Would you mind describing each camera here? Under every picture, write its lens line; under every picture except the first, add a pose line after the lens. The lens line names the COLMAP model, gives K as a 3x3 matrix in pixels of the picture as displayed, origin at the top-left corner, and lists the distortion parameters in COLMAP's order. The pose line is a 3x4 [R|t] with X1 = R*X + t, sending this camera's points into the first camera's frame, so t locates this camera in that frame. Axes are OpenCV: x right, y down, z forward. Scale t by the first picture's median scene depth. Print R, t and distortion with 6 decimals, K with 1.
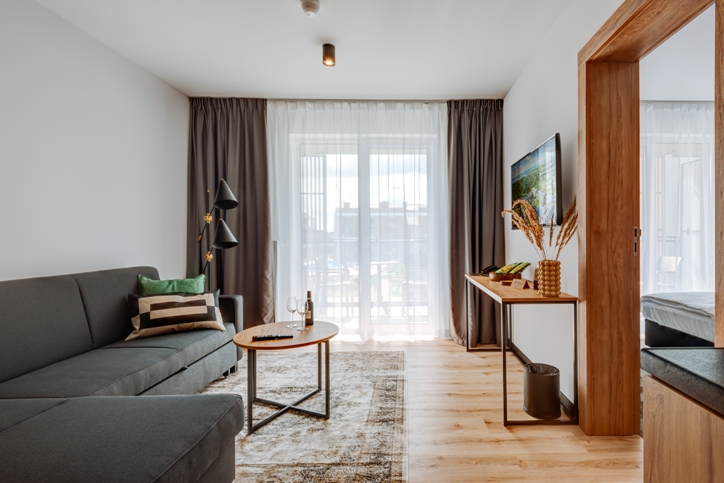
lens RADIAL K [[354.3, 0, 428.1], [0, 354.3, 236.9], [0, 0, 1]] dist [0.018763, -0.004836]
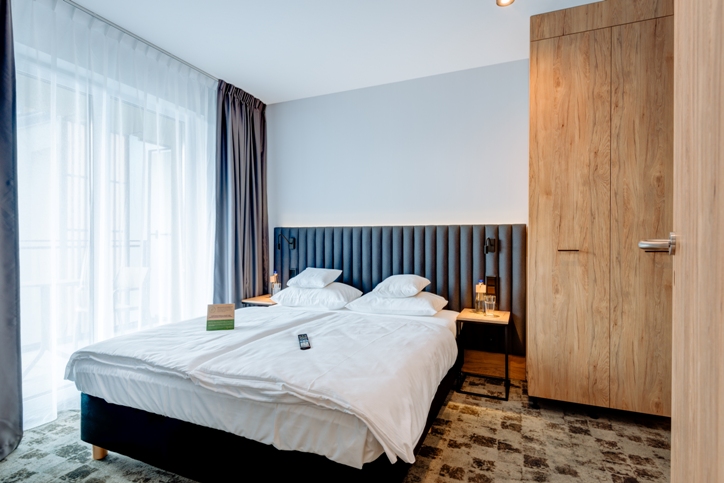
lens RADIAL K [[392.5, 0, 362.5], [0, 392.5, 234.2], [0, 0, 1]] dist [0.049175, 0.000182]
pose [[0.446397, 0.013073, 0.894740, 0.327218], [-0.000989, 0.999900, -0.014116, -0.003305], [-0.894835, 0.005417, 0.446365, 0.454708]]
